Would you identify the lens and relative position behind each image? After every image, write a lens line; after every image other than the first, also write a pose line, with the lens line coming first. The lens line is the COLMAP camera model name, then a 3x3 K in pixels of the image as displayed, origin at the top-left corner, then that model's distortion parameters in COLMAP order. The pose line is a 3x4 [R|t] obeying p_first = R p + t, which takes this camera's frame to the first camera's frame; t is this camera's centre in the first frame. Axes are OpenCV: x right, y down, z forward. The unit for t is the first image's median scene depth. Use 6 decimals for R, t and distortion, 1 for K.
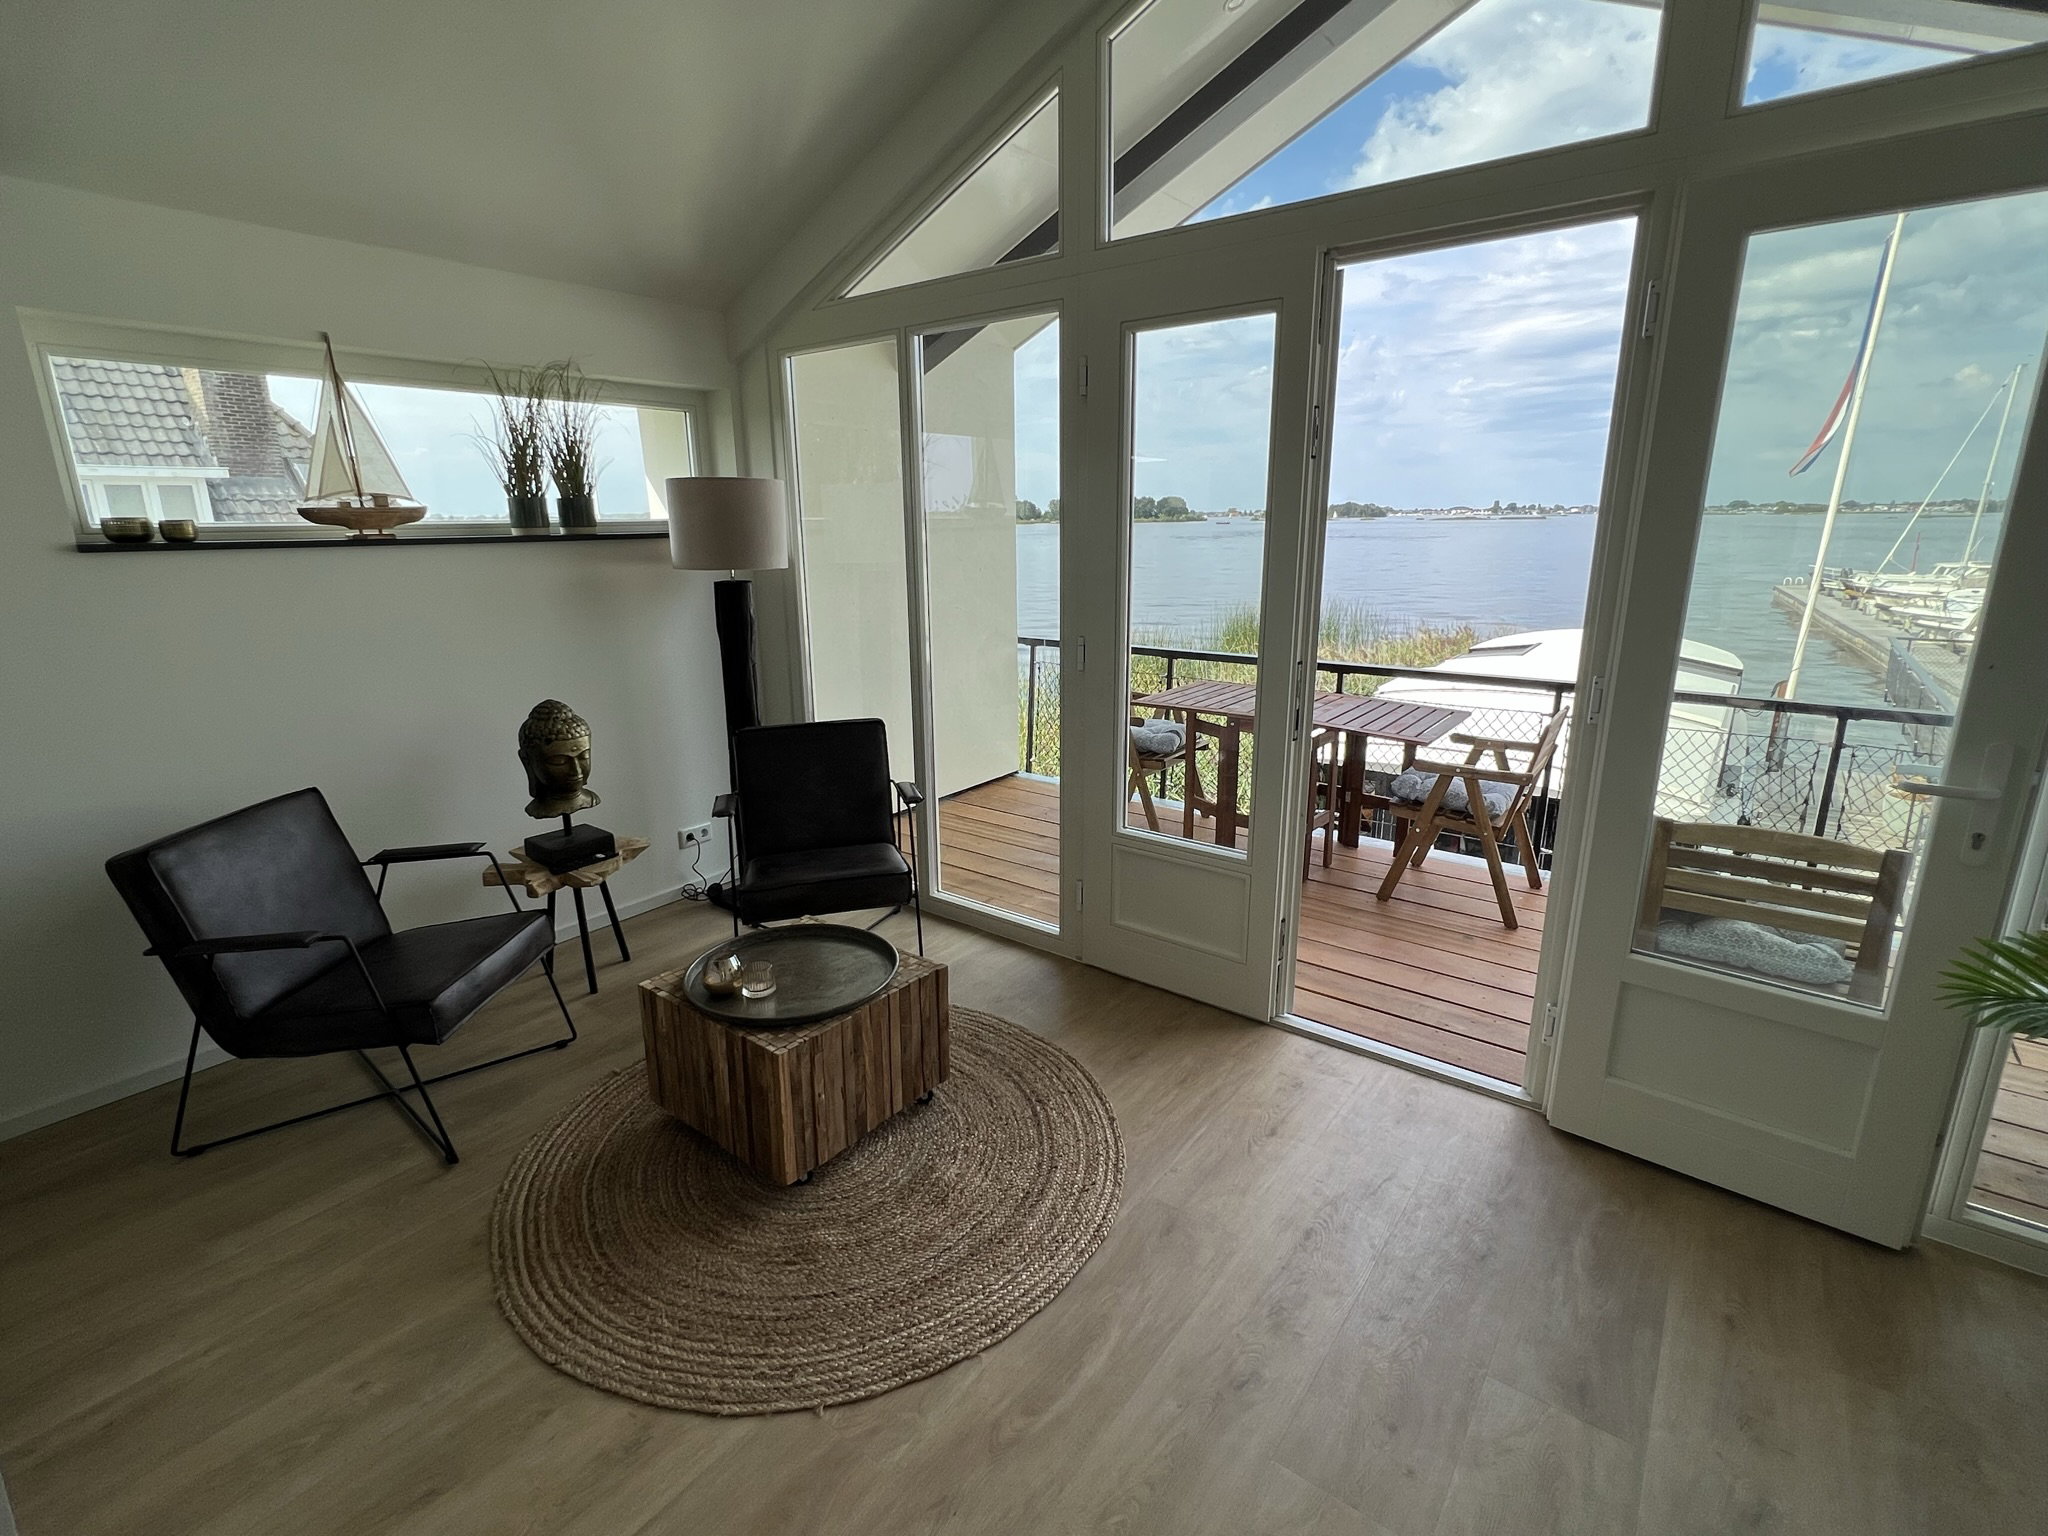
lens RADIAL K [[977.4, 0, 1024.0], [0, 977.4, 768.0], [0, 0, 1]] dist [0.000449, 0.000534]
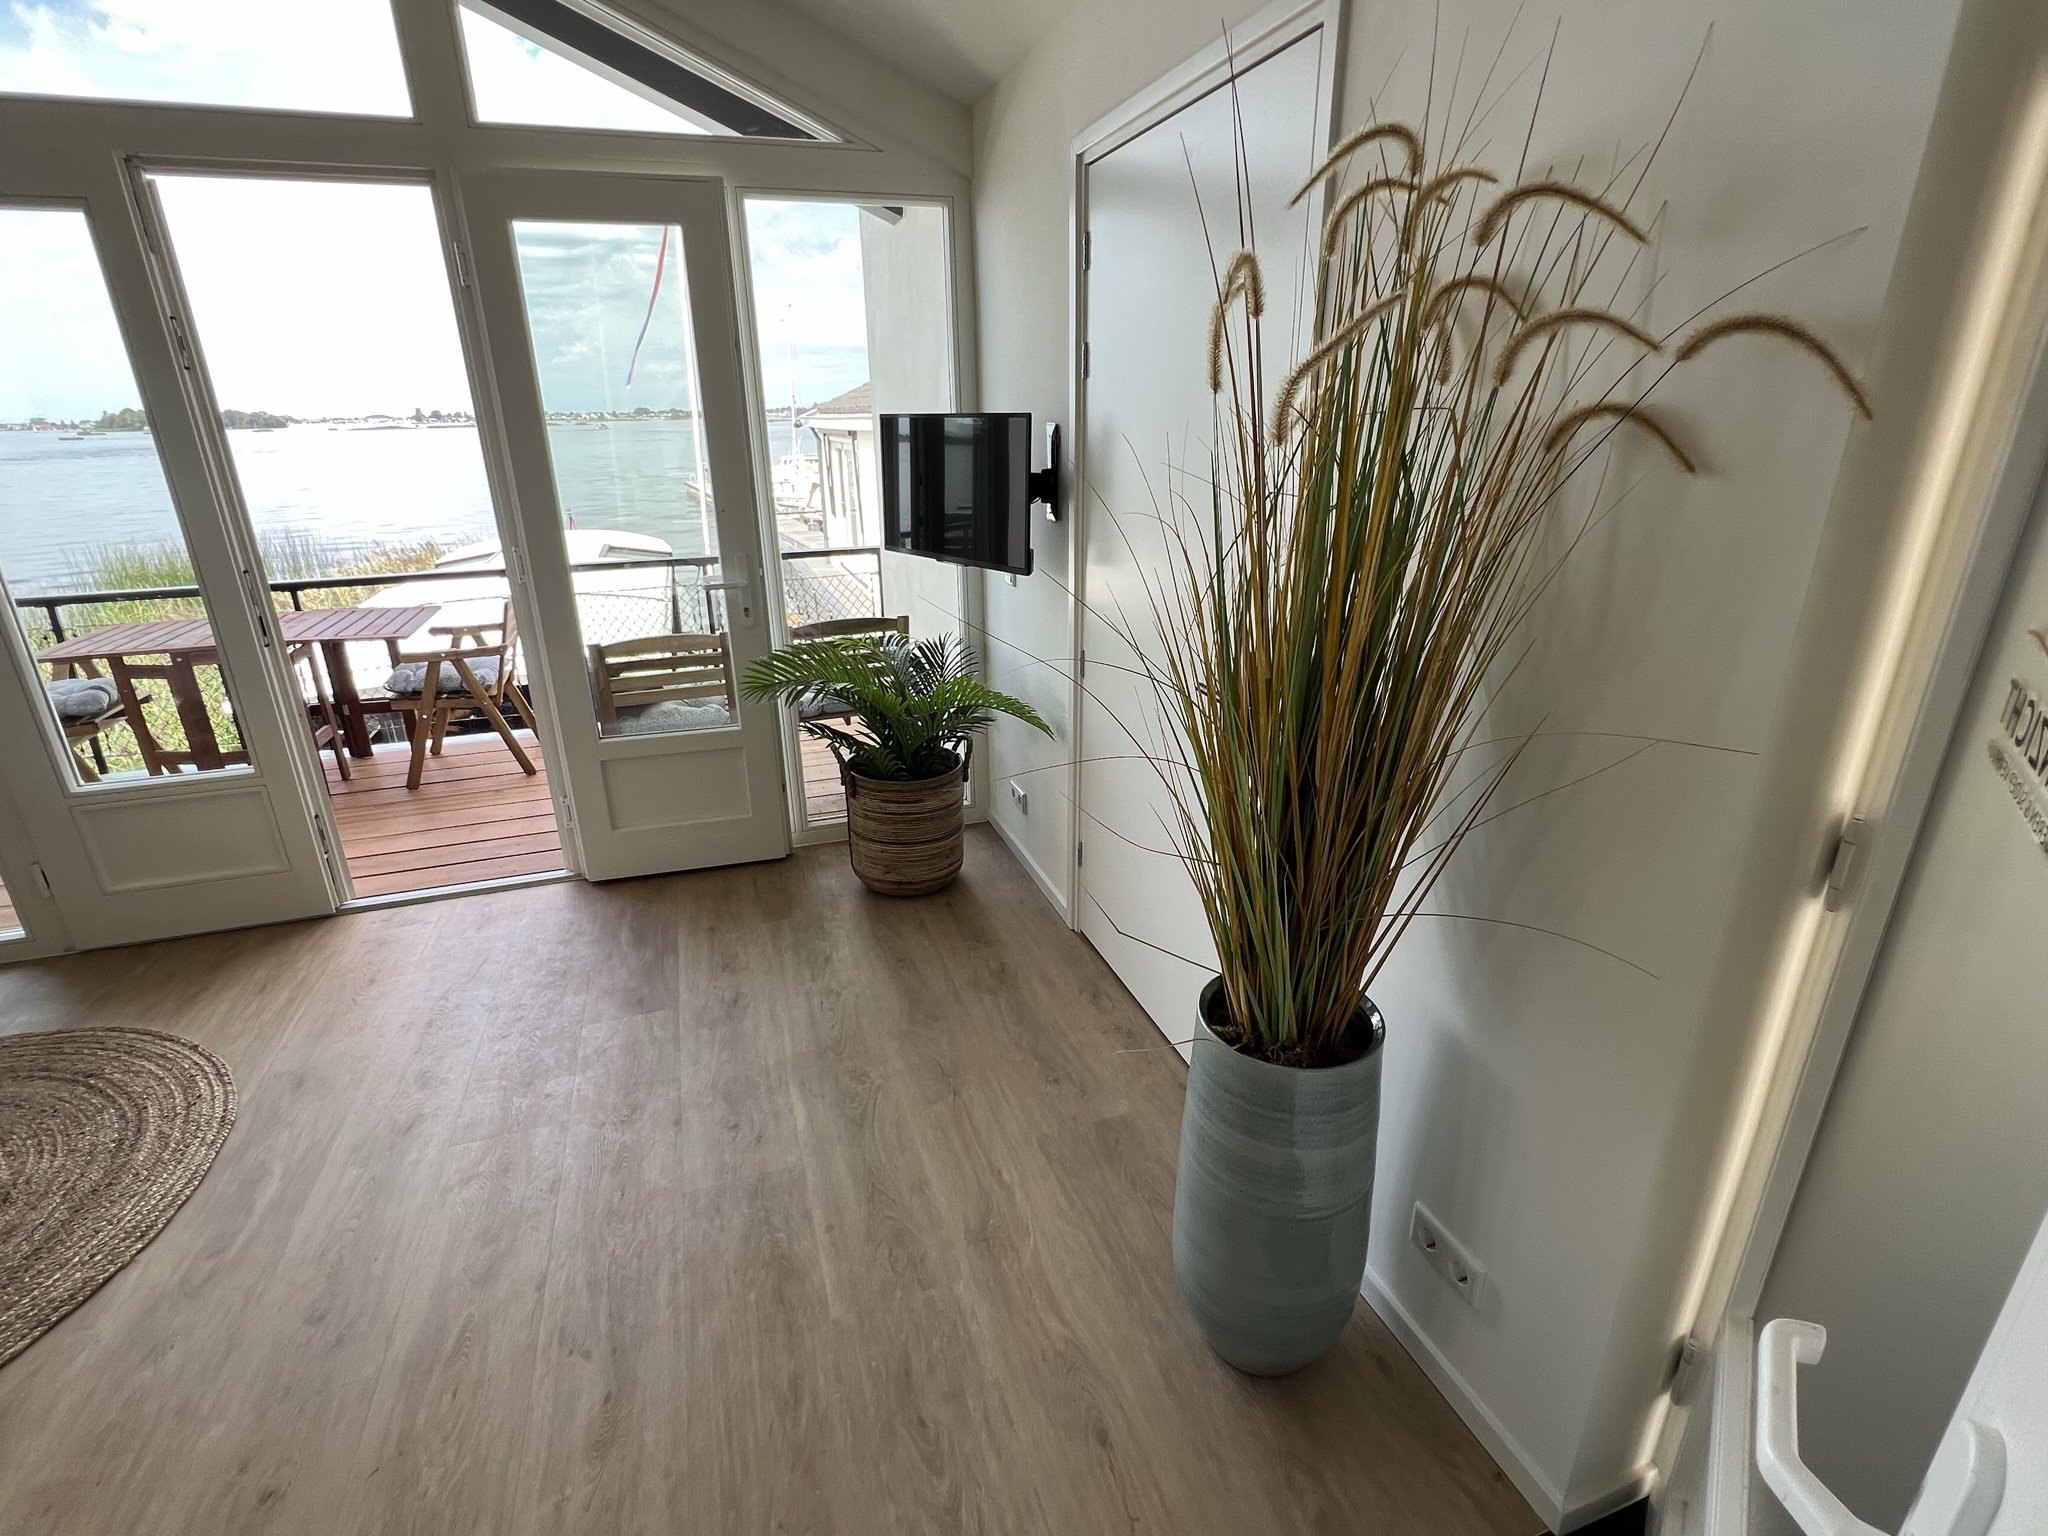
lens RADIAL K [[977.4, 0, 1024.0], [0, 977.4, 768.0], [0, 0, 1]] dist [0.000449, 0.000534]
pose [[0.570054, -0.285231, 0.770508, -0.097499], [0.217943, 0.956705, 0.192916, 0.064799], [-0.792174, 0.057954, 0.607537, -0.252747]]
